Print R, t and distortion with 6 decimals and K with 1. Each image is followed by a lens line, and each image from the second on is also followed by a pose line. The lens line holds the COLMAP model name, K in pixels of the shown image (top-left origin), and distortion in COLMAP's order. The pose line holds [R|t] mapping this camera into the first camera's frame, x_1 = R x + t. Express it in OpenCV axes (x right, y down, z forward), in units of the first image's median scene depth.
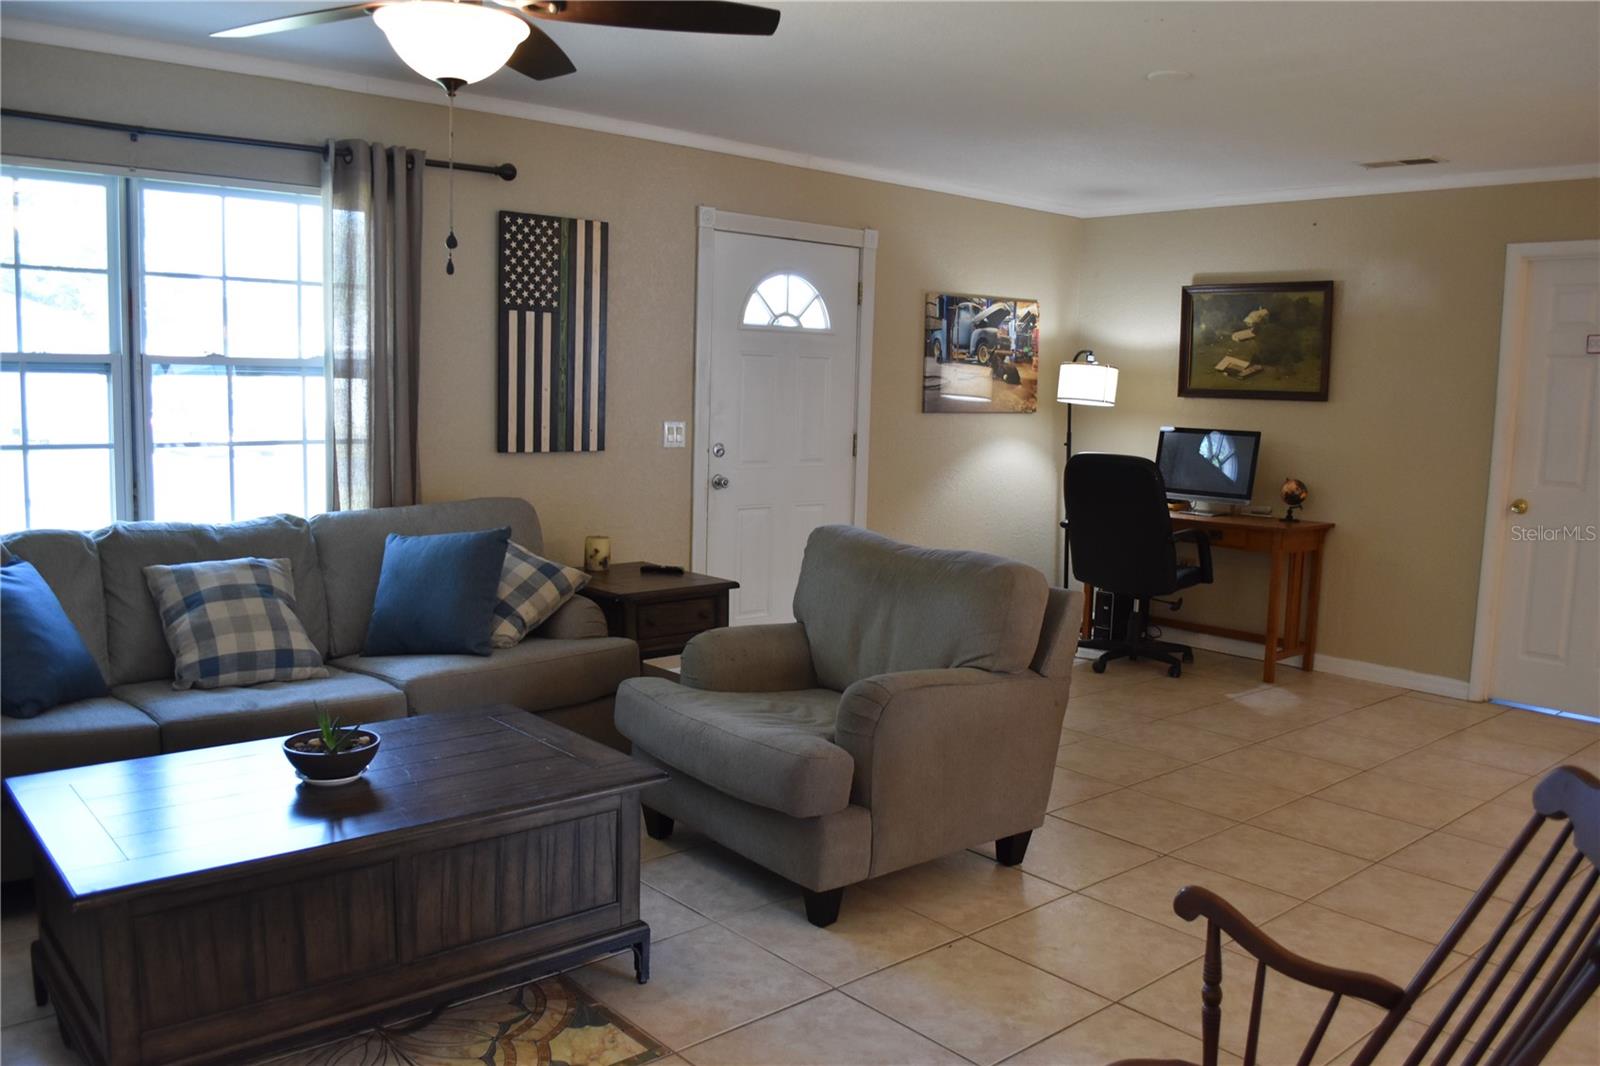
lens RADIAL K [[1262.9, 0, 800.9], [0, 1262.9, 546.2], [0, 0, 1]] dist [-0.085232, 0.010055]
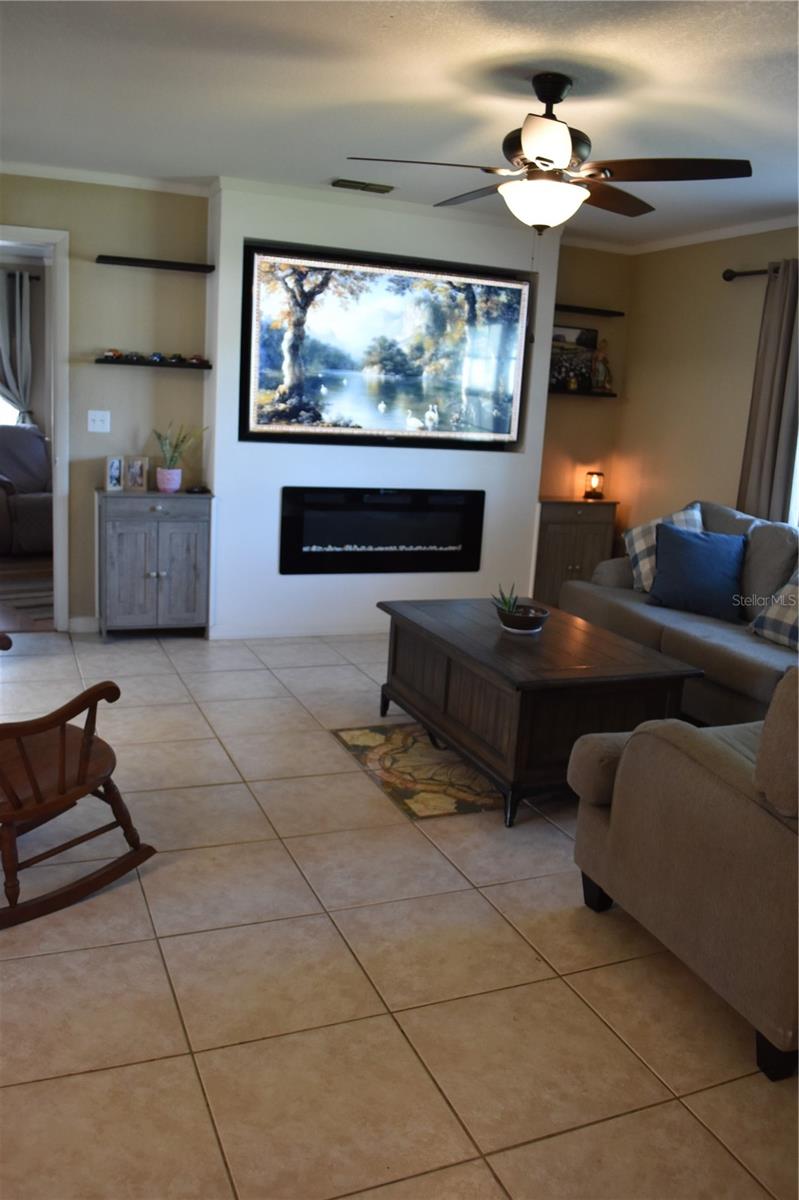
lens RADIAL K [[943.2, 0, 388.6], [0, 943.2, 596.5], [0, 0, 1]] dist [-0.083212, 0.007249]
pose [[-0.322554, 0.150887, -0.934448, 0.932599], [-0.186001, 0.957862, 0.218871, -0.123403], [0.928096, 0.244406, -0.280897, 1.159560]]
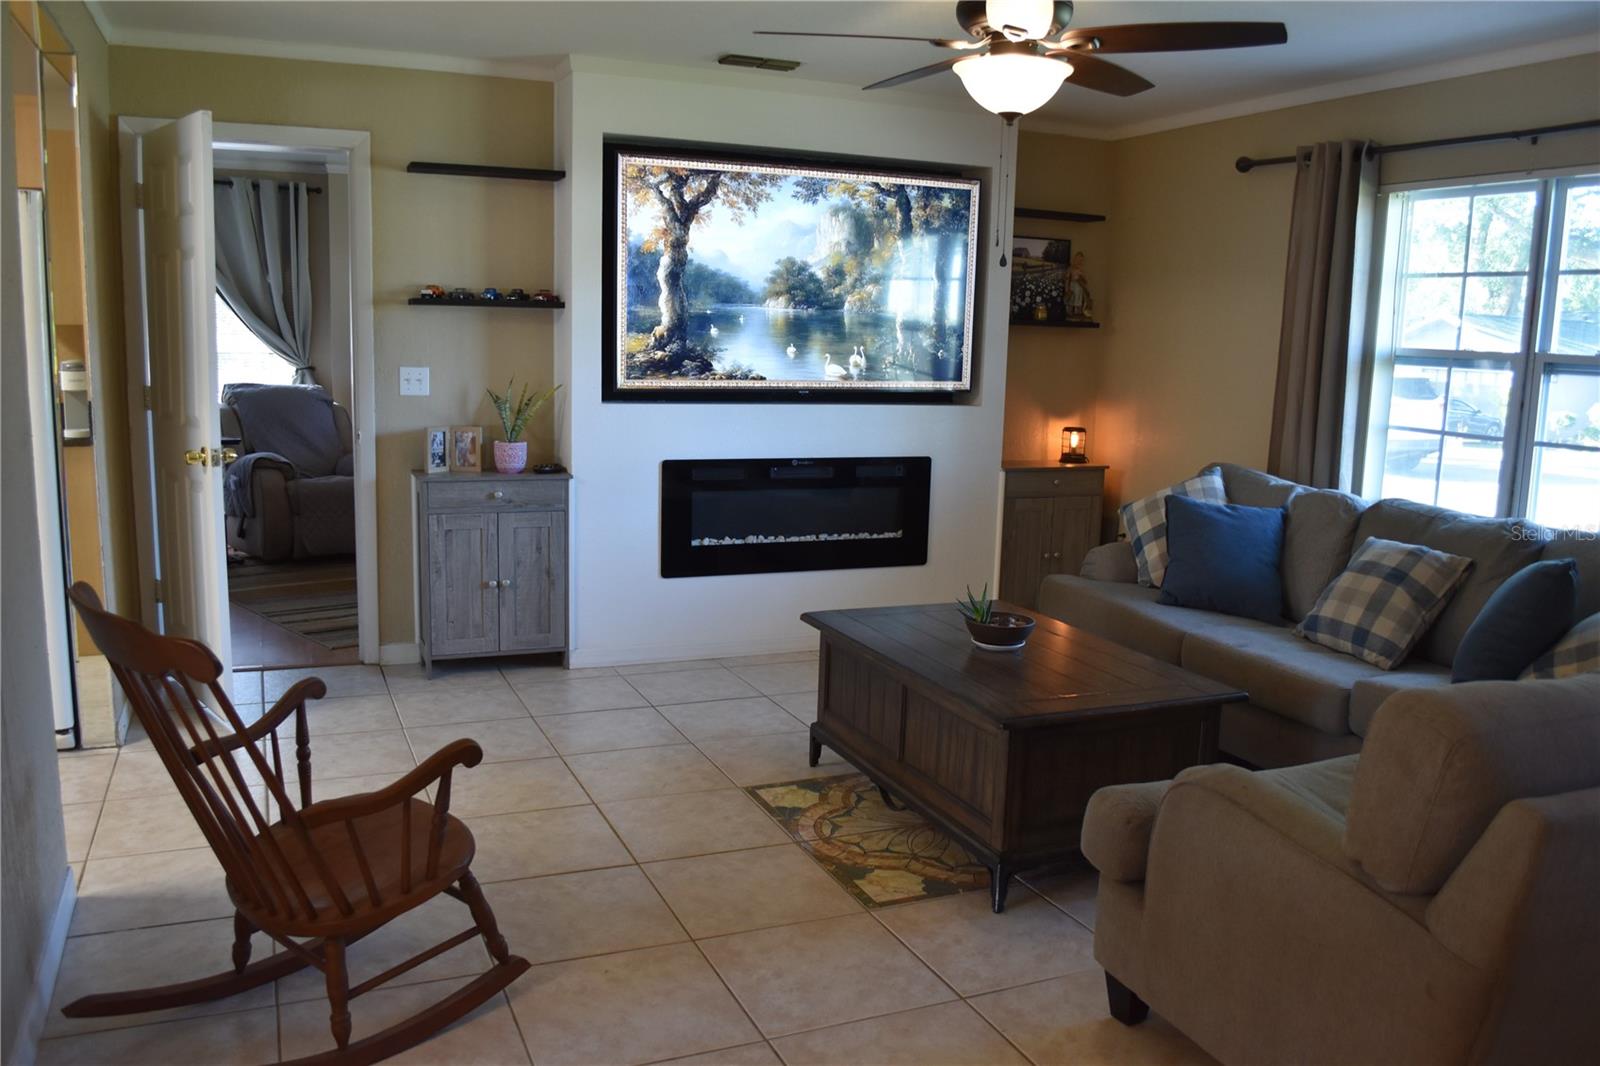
lens RADIAL K [[1262.9, 0, 800.9], [0, 1262.9, 546.2], [0, 0, 1]] dist [-0.085232, 0.010055]
pose [[-0.306024, 0.124939, -0.943790, 0.945612], [-0.157144, 0.971124, 0.179512, -0.130515], [0.938965, 0.203246, -0.277554, 1.123485]]
